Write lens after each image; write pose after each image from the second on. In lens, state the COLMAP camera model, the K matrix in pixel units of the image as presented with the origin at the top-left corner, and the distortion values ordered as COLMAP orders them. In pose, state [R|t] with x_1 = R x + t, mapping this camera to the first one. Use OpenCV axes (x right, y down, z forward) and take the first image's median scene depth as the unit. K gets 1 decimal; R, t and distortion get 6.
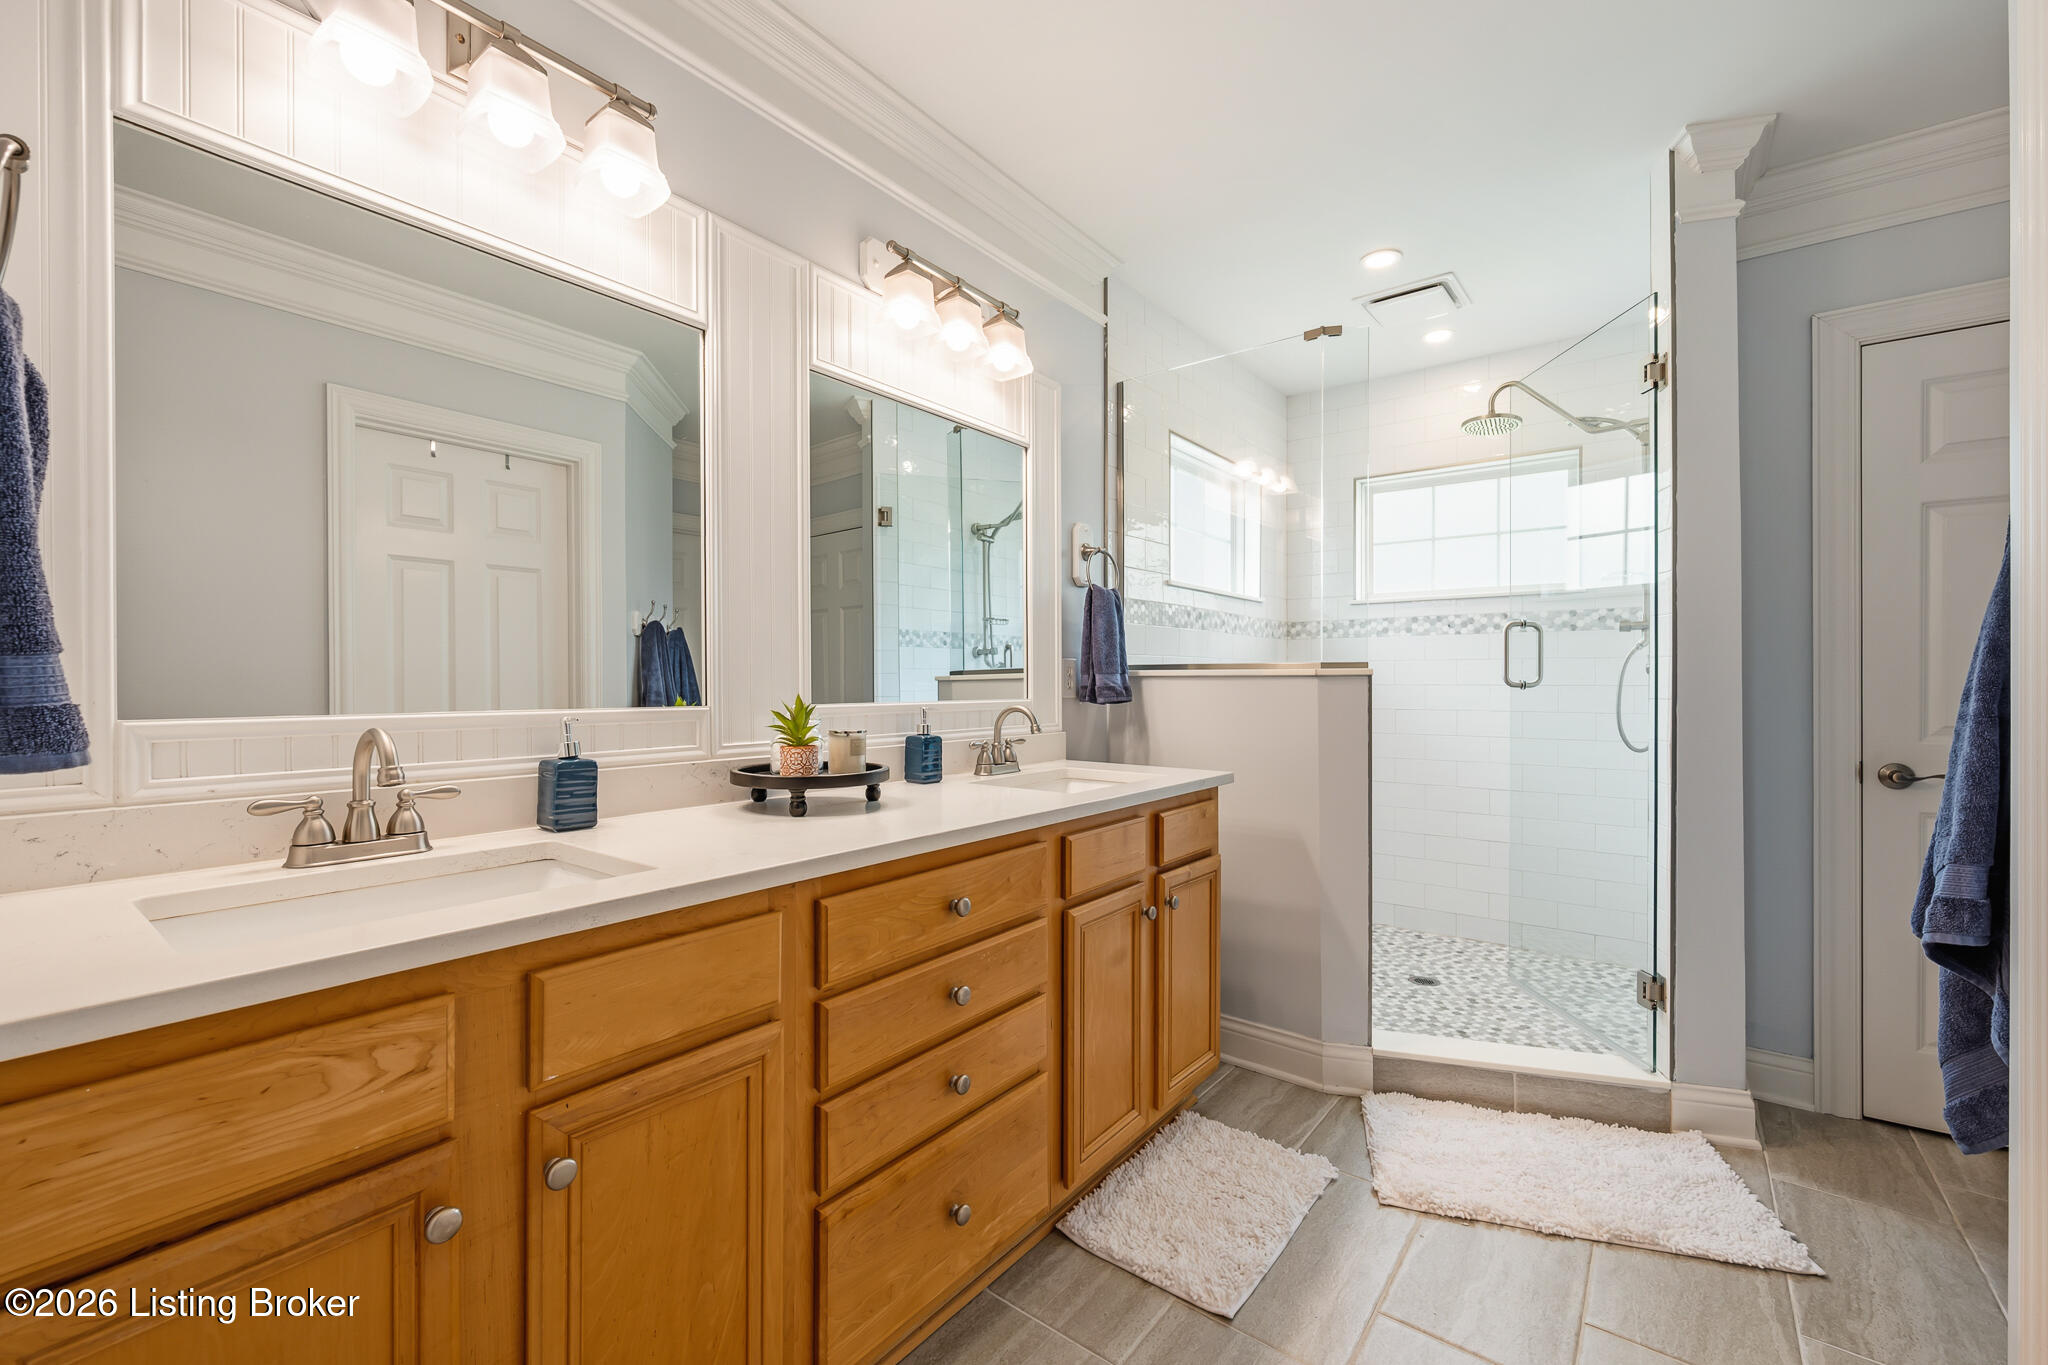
lens RADIAL K [[867.1, 0, 990.9], [0, 867.1, 682.2], [0, 0, 1]] dist [-0.000147, -0.000999]
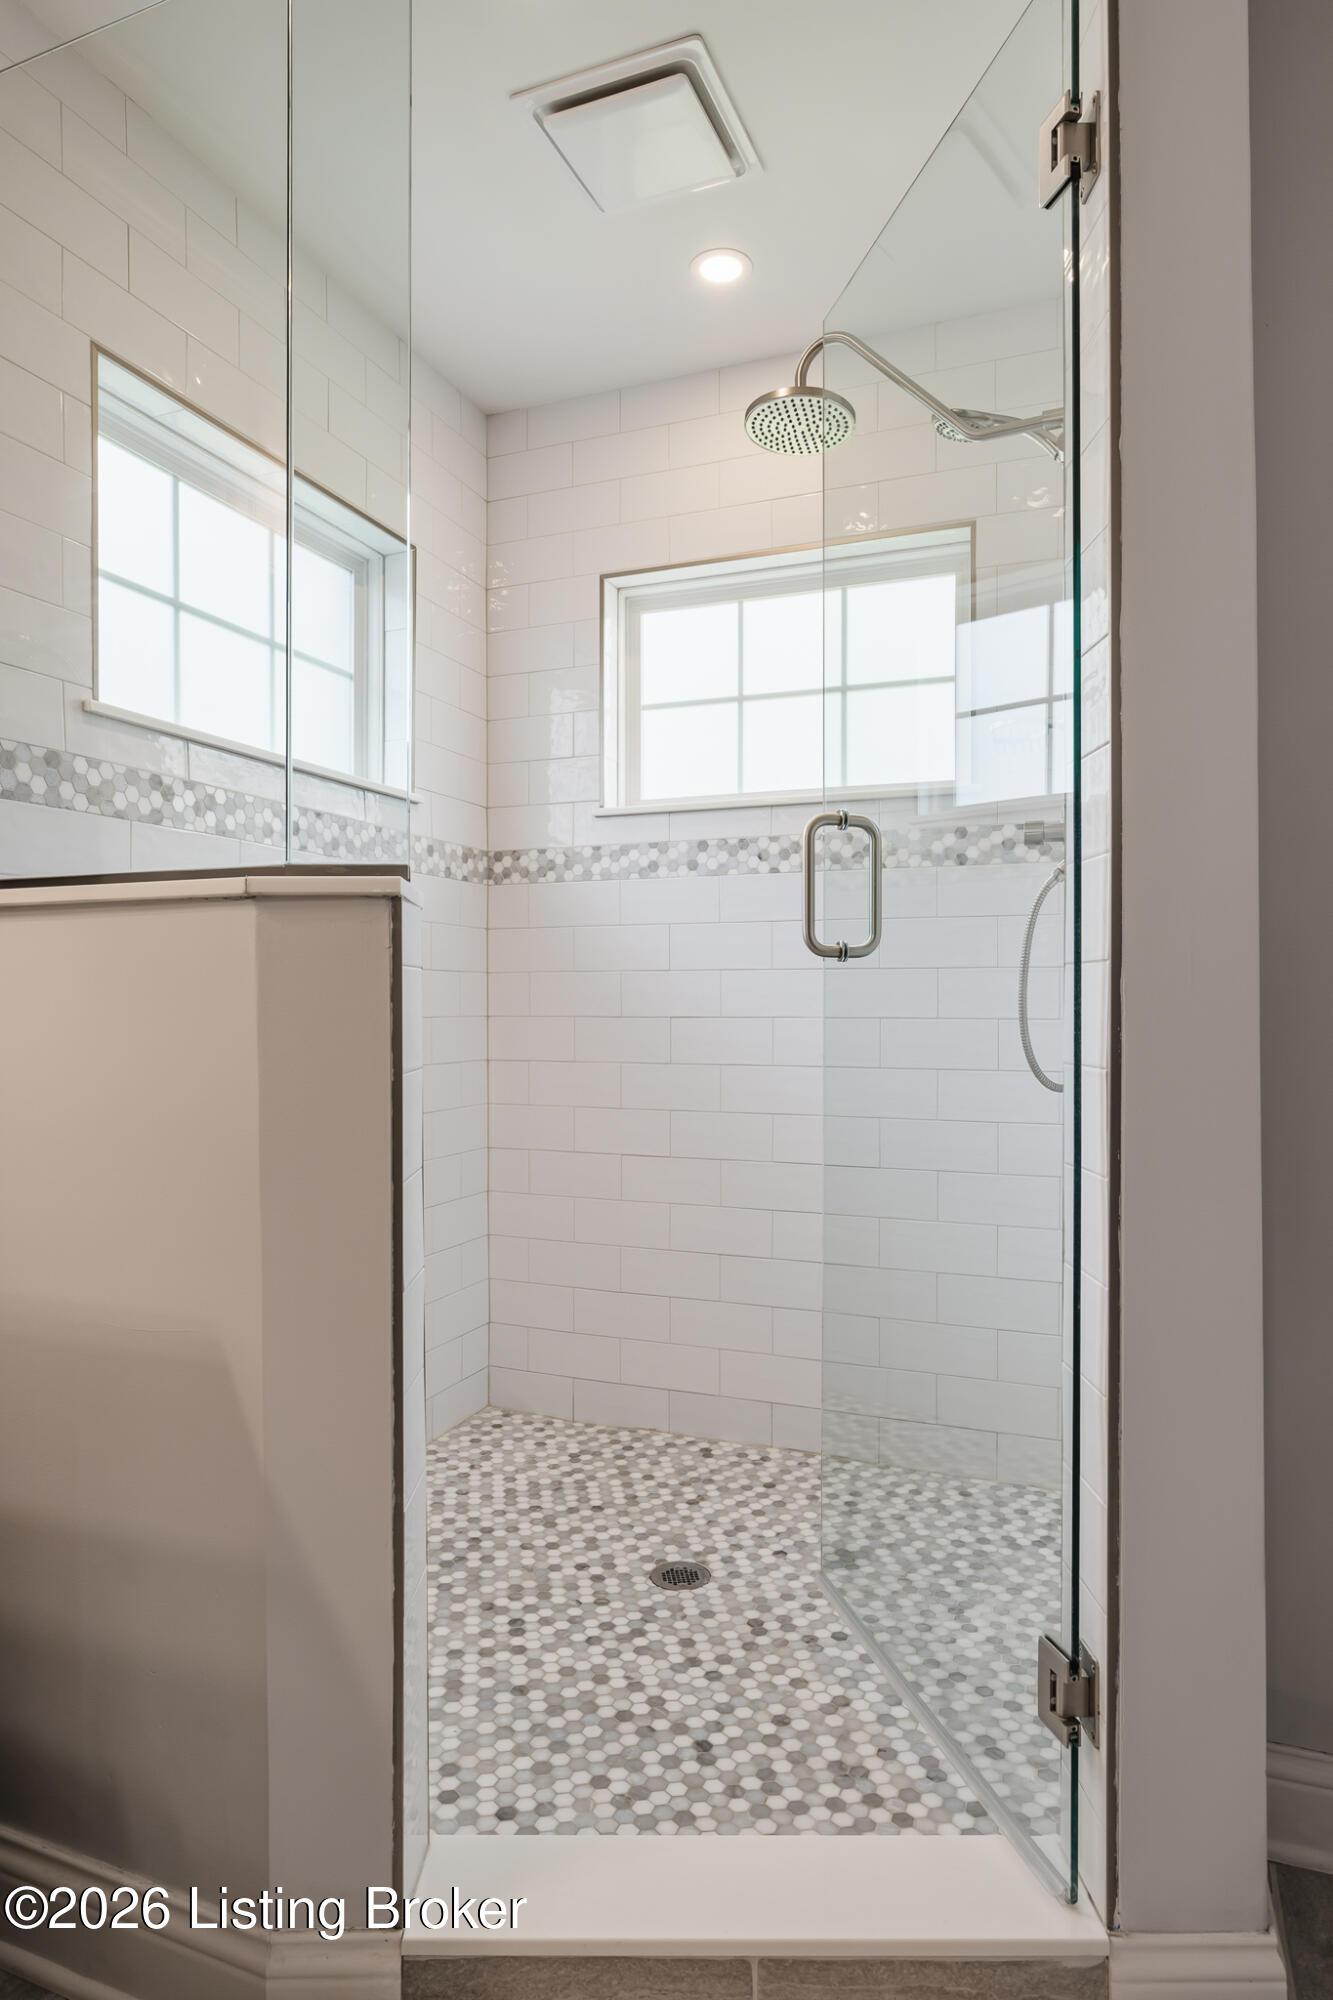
lens RADIAL K [[1123.4, 0, 673.9], [0, 1123.4, 1005.8], [0, 0, 1]] dist [-0.005533, 0.000188]
pose [[0.959935, -0.000339, 0.280224, 0.344836], [0.000589, 1.000000, -0.000805, 0.031154], [-0.280224, 0.000938, 0.959934, 0.431667]]
